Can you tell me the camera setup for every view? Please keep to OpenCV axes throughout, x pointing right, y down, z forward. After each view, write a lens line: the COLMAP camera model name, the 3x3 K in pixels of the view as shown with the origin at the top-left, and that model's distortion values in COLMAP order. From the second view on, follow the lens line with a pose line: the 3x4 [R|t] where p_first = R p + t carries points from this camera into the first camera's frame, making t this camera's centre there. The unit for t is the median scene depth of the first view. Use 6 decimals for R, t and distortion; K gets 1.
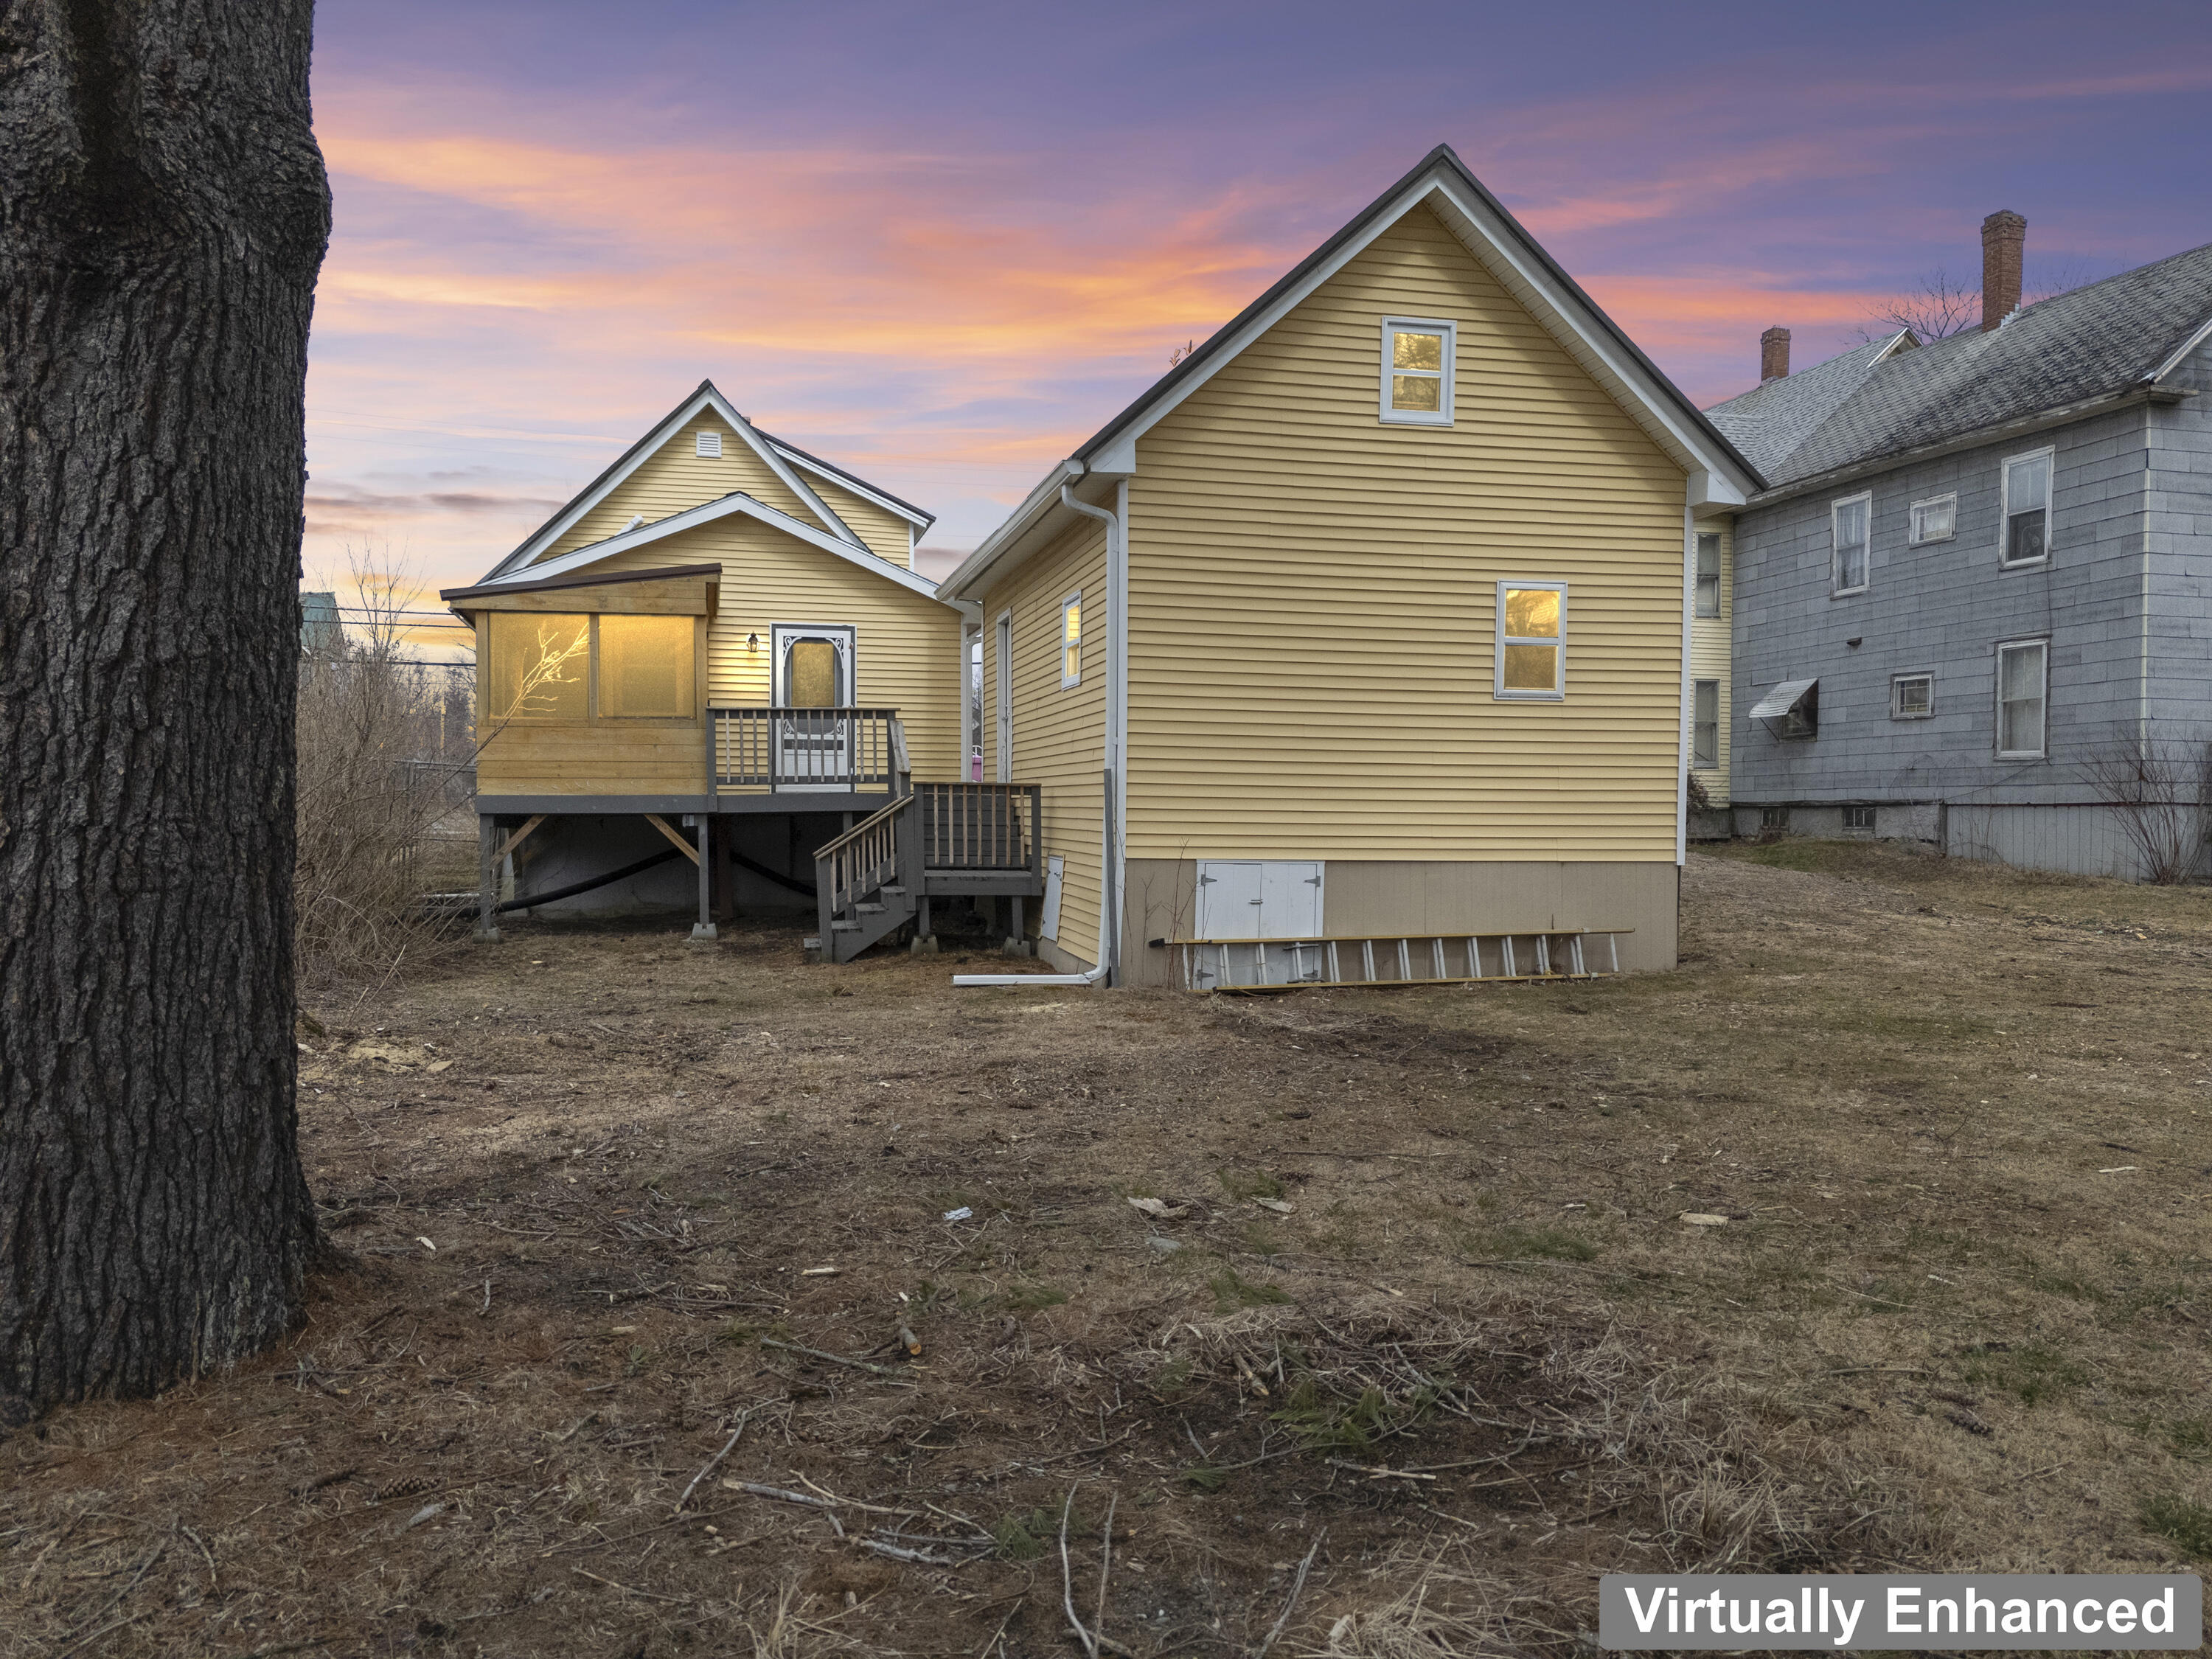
lens RADIAL K [[1579.2, 0, 1106.0], [0, 1579.2, 829.5], [0, 0, 1]] dist [0.002231, -0.001318]
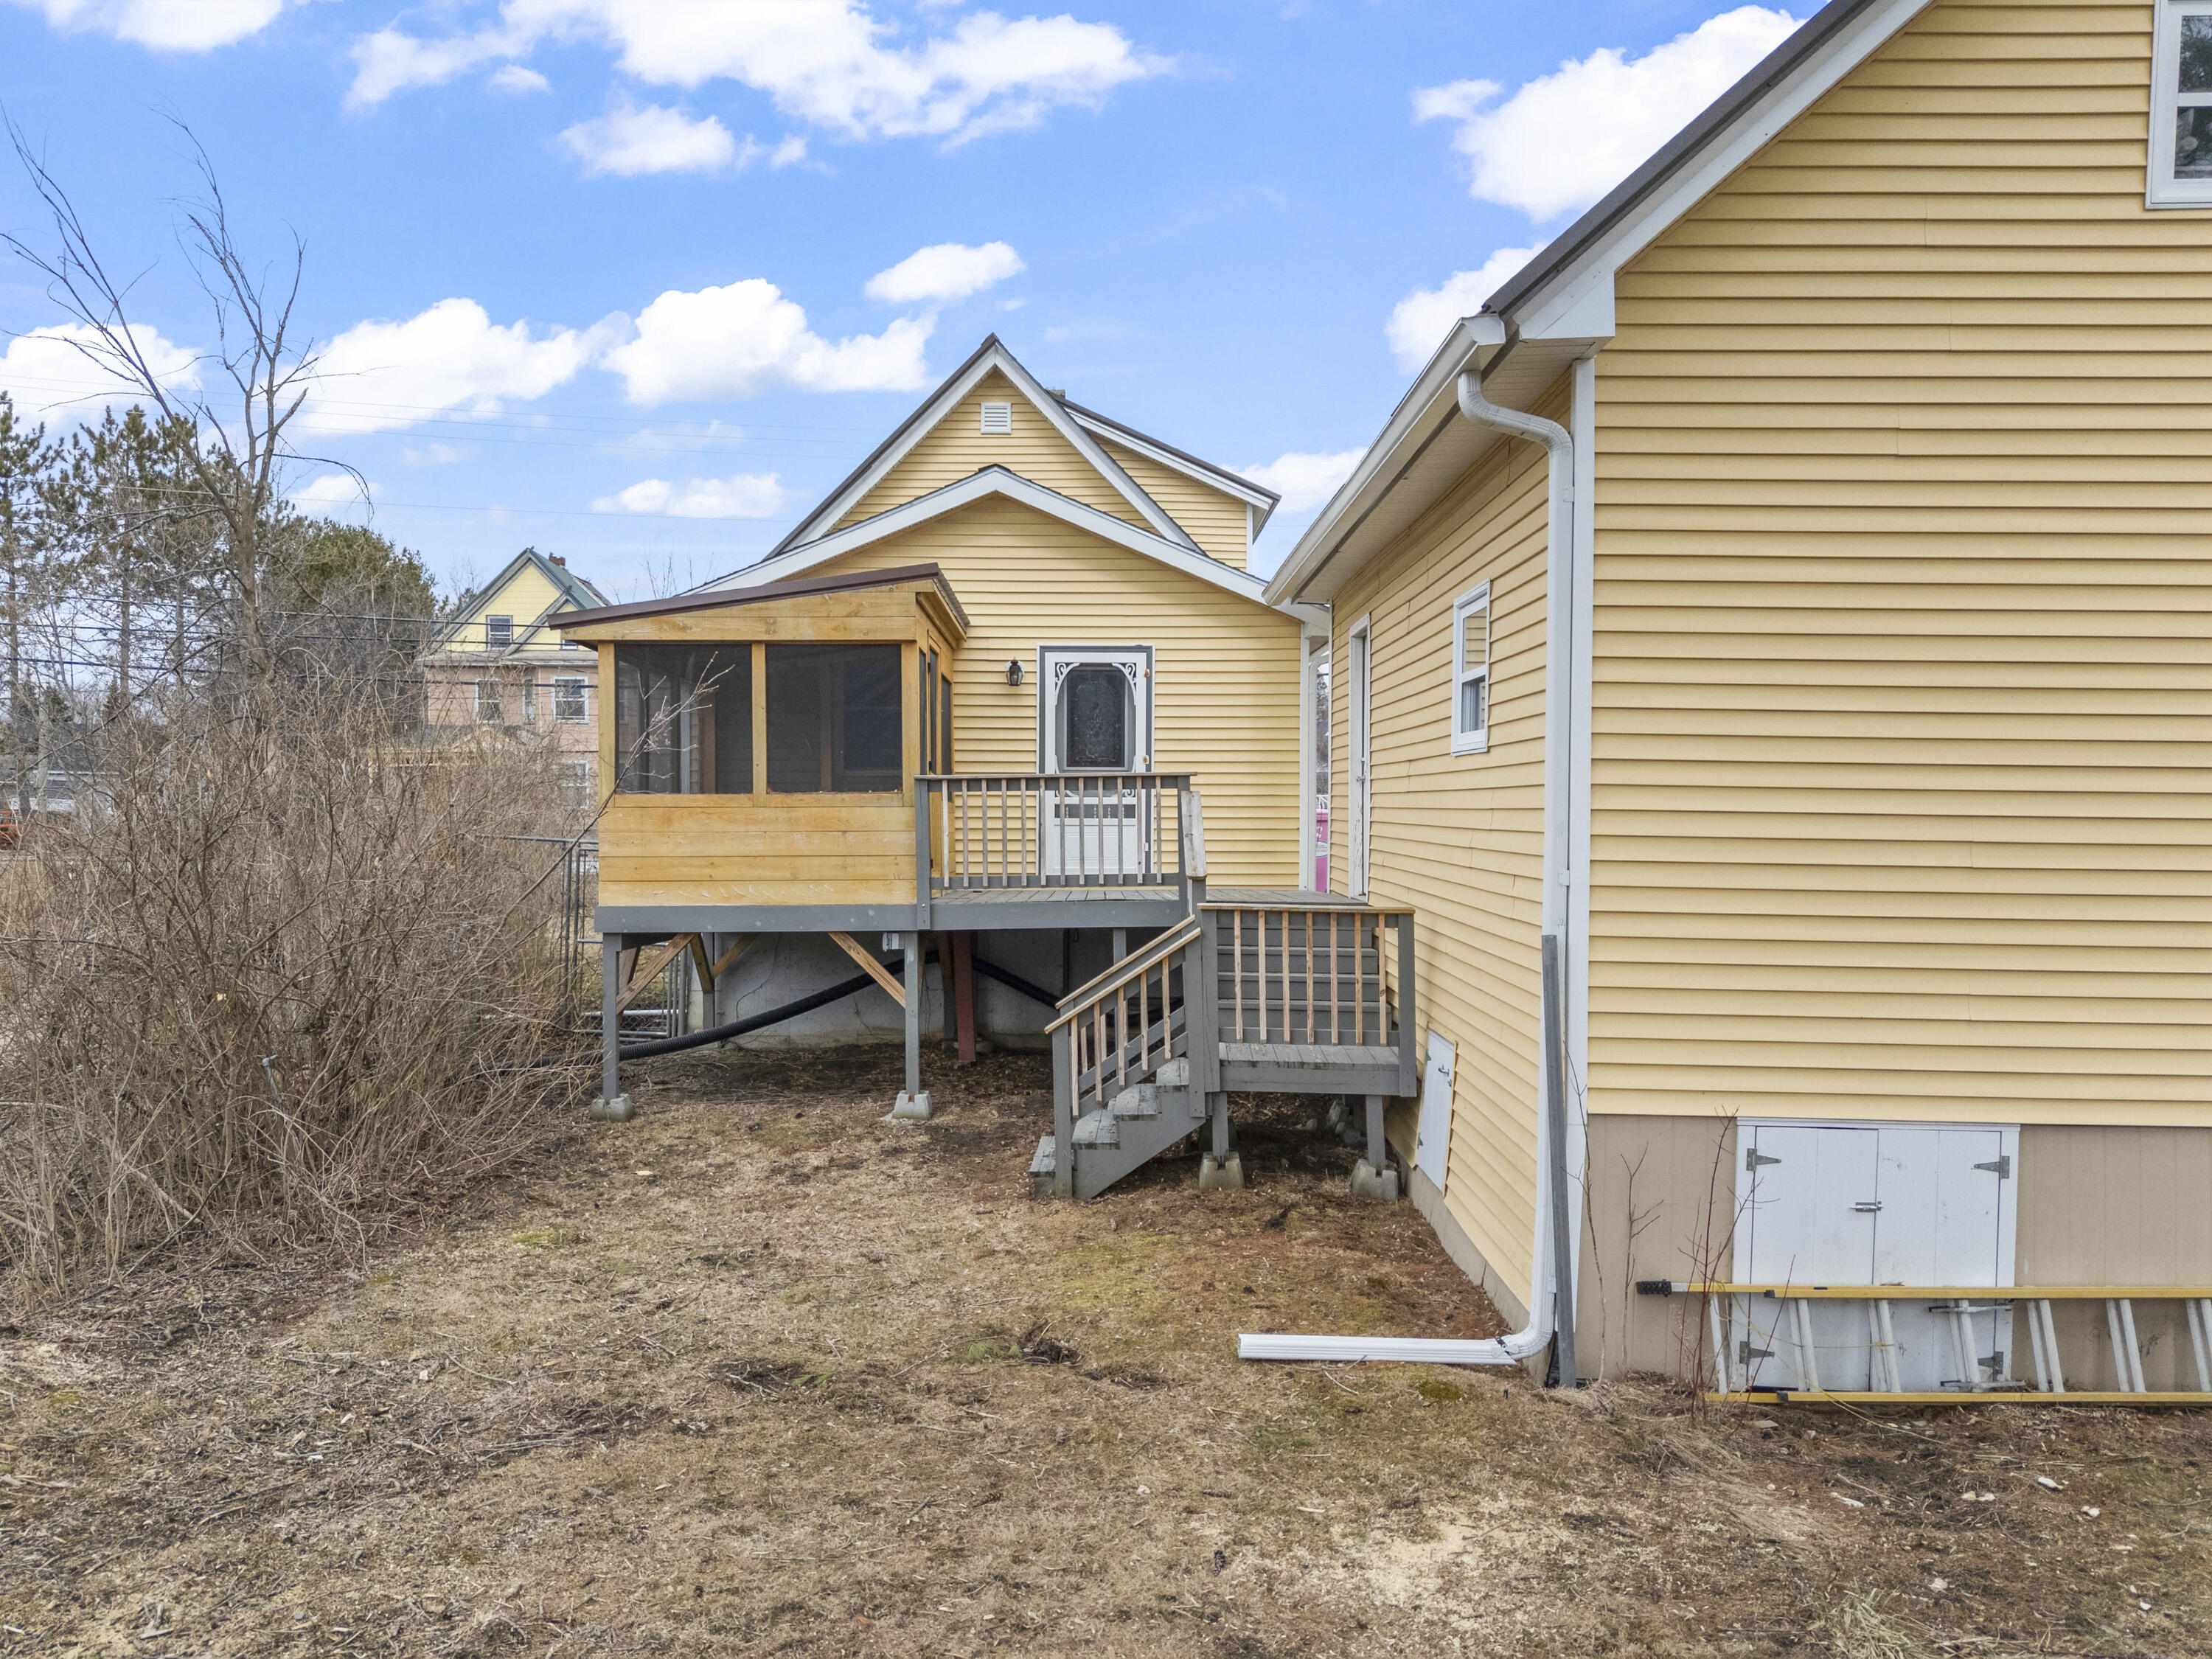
lens RADIAL K [[1538.2, 0, 1107.3], [0, 1538.2, 849.3], [0, 0, 1]] dist [0.106960, -0.159258]
pose [[0.971583, 0.003143, -0.236677, -0.015483], [0.000639, 0.999873, 0.015901, -0.059711], [0.236697, -0.015600, 0.971458, 0.394830]]
